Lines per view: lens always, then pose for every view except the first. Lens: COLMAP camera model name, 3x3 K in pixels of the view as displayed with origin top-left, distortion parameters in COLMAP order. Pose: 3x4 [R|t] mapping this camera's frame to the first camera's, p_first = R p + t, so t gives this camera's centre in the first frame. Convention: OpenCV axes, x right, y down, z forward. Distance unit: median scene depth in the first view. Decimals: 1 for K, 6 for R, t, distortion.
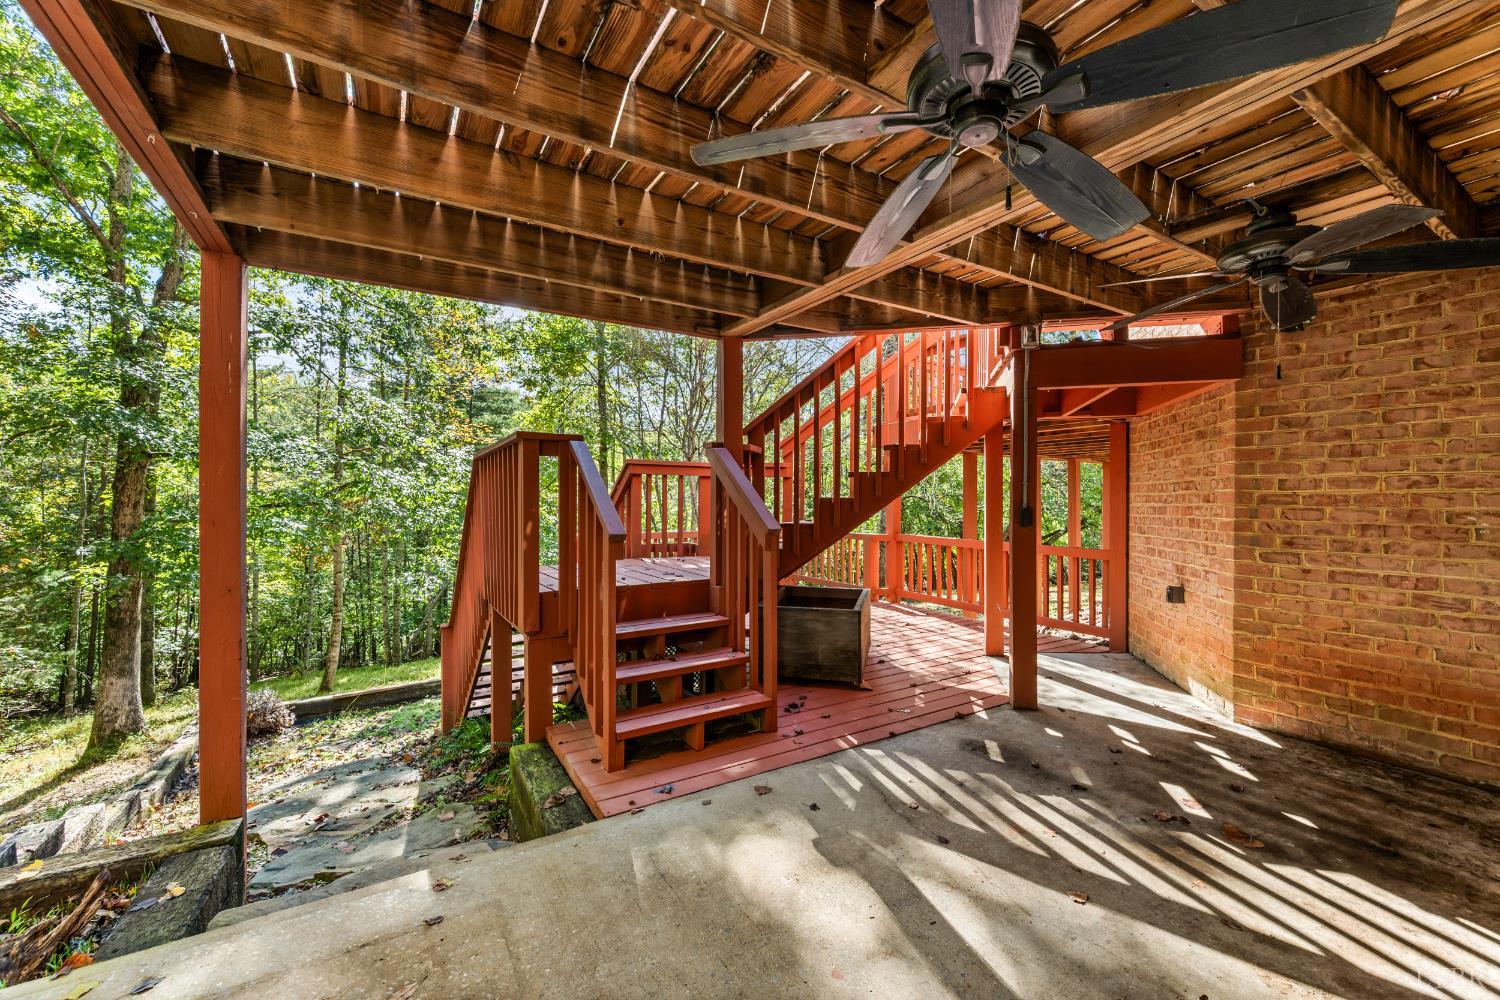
lens RADIAL K [[598.7, 0, 758.7], [0, 598.7, 502.1], [0, 0, 1]] dist [-0.001132, 0.000081]
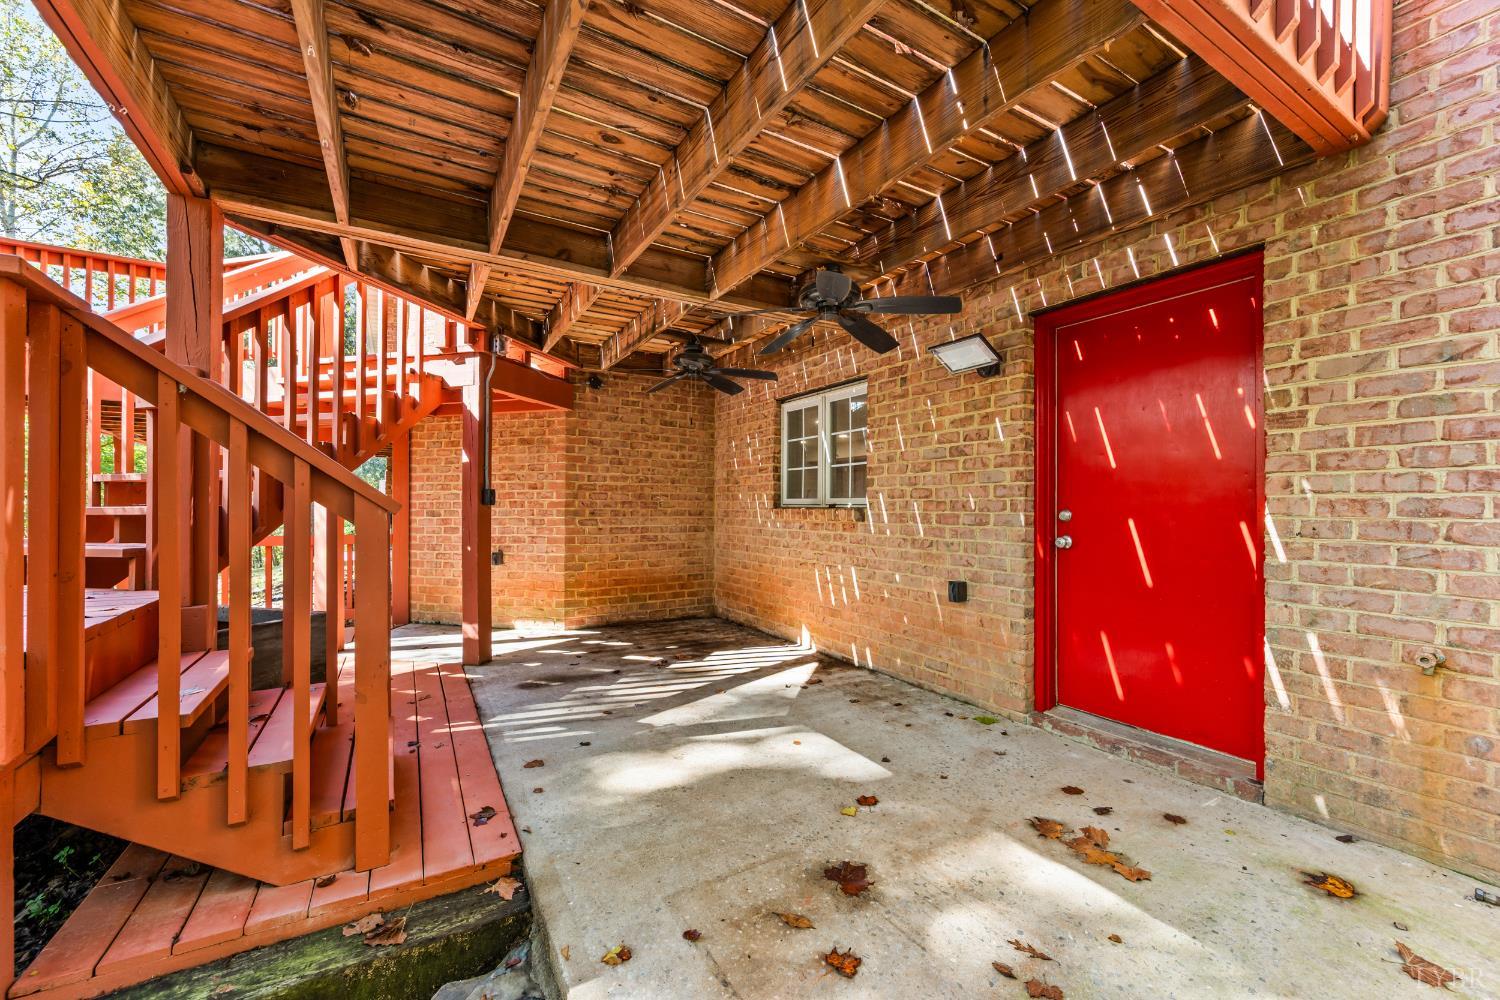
lens RADIAL K [[598.7, 0, 756.7], [0, 598.7, 503.5], [0, 0, 1]] dist [-0.001132, 0.000081]
pose [[0.024930, 0.001711, 0.999688, -0.812548], [0.002844, 0.999994, -0.001783, 0.046565], [-0.999685, 0.002888, 0.024925, 0.510529]]
